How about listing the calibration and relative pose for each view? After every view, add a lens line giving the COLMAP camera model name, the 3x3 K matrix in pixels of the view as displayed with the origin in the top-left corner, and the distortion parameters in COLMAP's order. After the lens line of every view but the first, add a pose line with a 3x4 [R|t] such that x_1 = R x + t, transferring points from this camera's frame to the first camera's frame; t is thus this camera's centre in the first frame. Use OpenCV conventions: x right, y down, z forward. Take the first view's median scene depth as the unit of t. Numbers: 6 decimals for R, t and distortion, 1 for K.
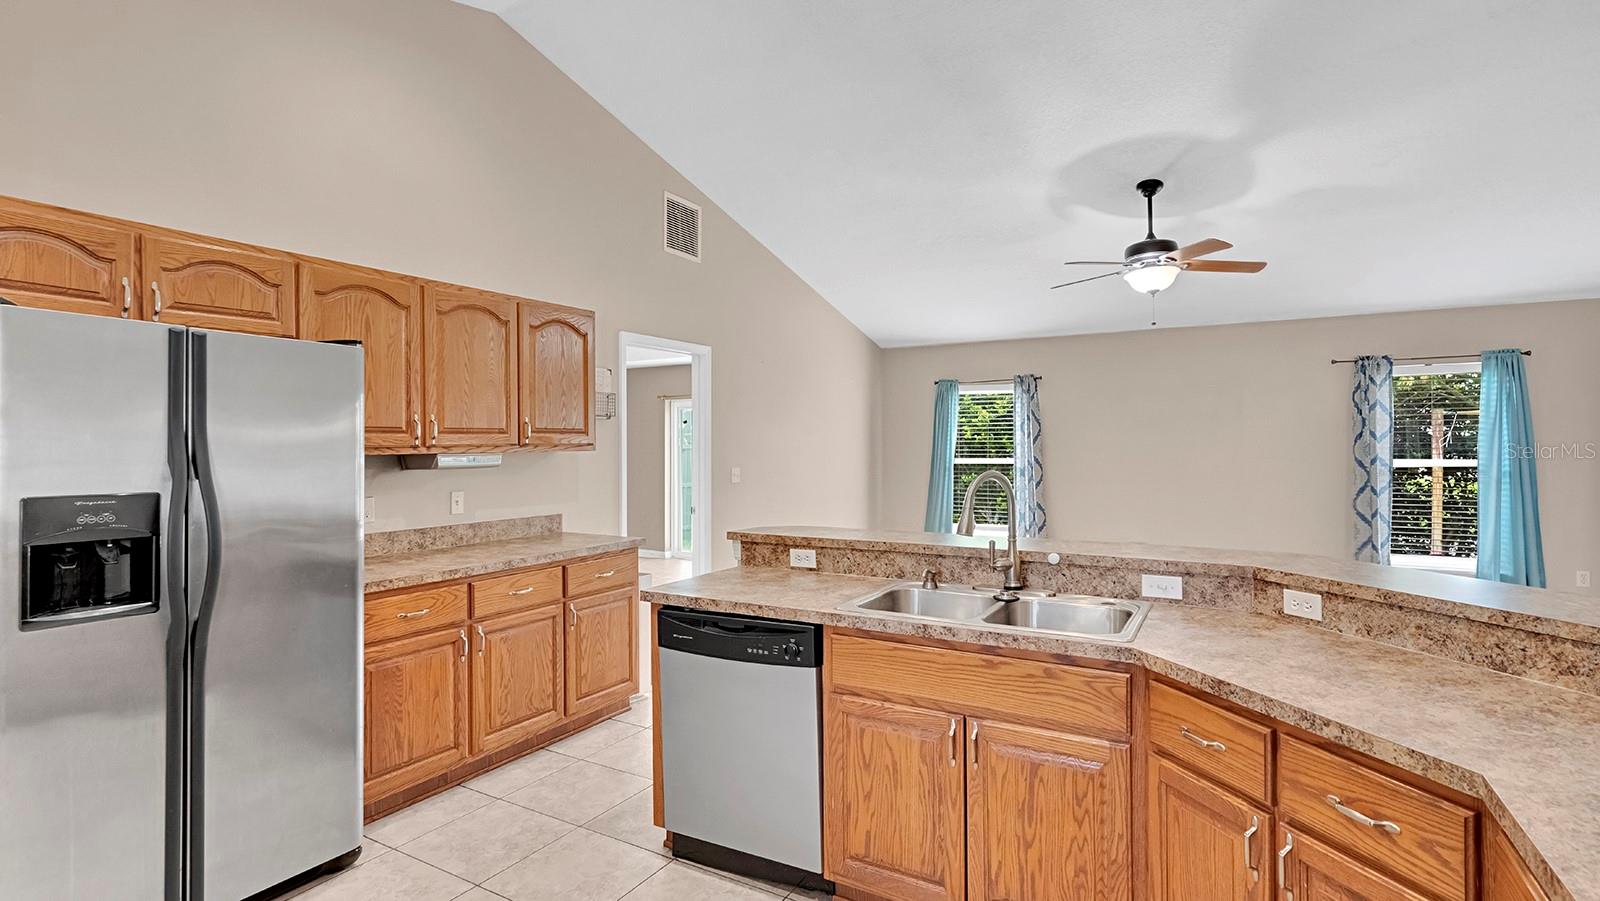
lens RADIAL K [[775.7, 0, 797.4], [0, 775.7, 435.6], [0, 0, 1]] dist [0.000140, 0.000016]
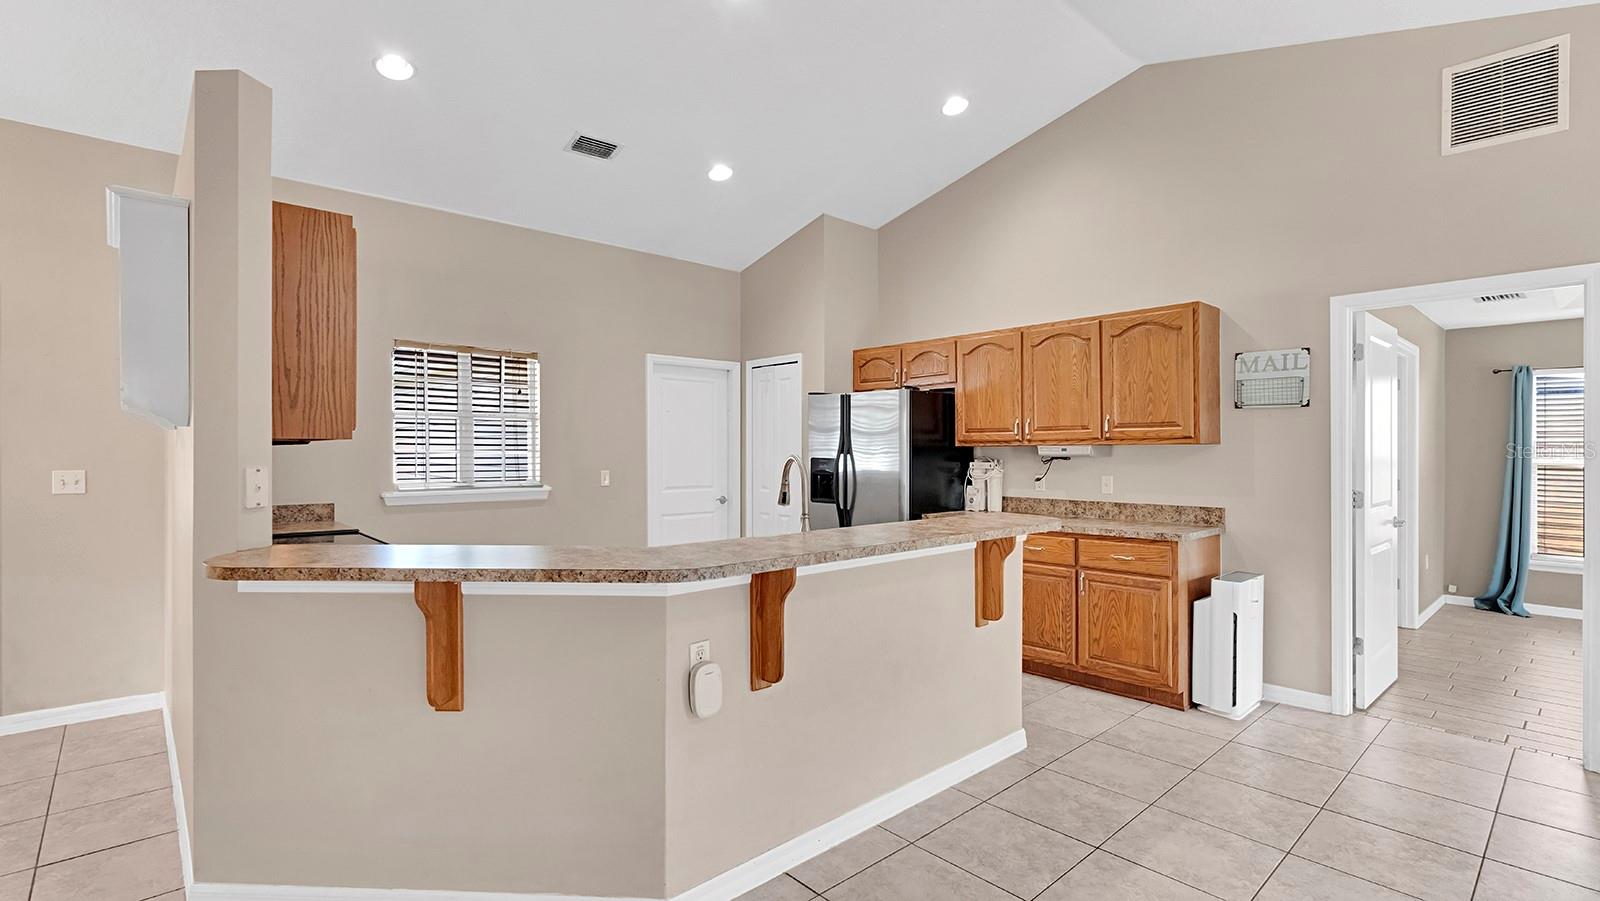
lens RADIAL K [[745.2, 0, 798.9], [0, 745.2, 459.0], [0, 0, 1]] dist [0.000655, 0.000203]
pose [[-0.292867, 0.011869, -0.956080, 0.909460], [0.009578, 0.999909, 0.009479, 0.029714], [0.956105, -0.006381, -0.292954, 0.916885]]
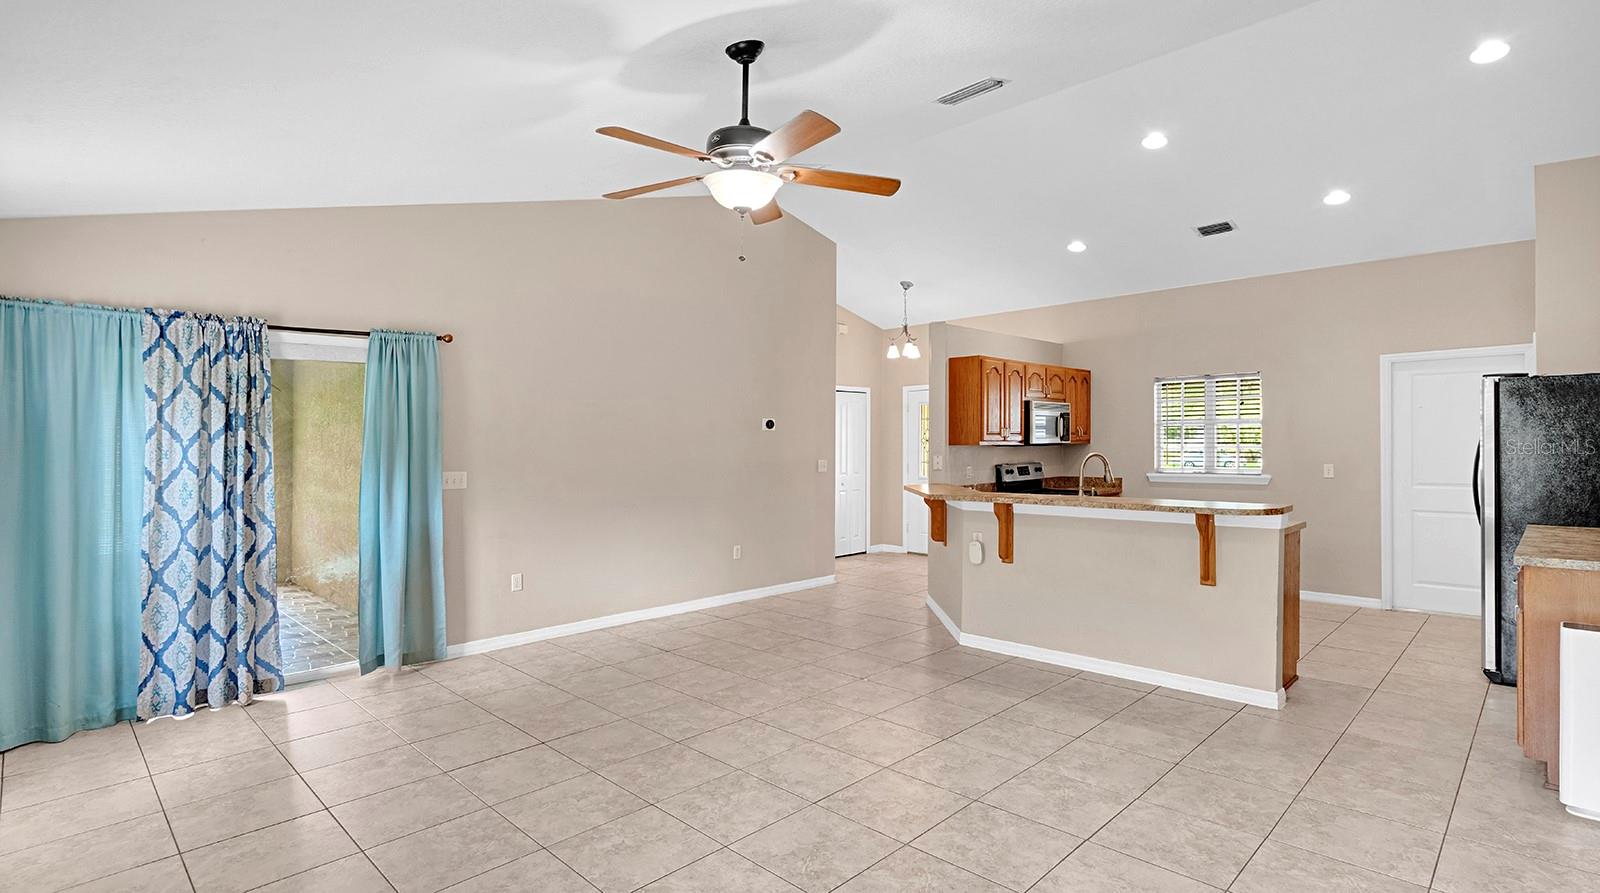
lens RADIAL K [[779.4, 0, 800.0], [0, 779.4, 446.5], [0, 0, 1]] dist [-0.000397, 0.000112]
pose [[-0.969154, 0.008569, 0.246307, 0.341110], [0.006702, 0.999942, -0.008417, 0.029529], [-0.246364, -0.006507, -0.969155, 2.129494]]
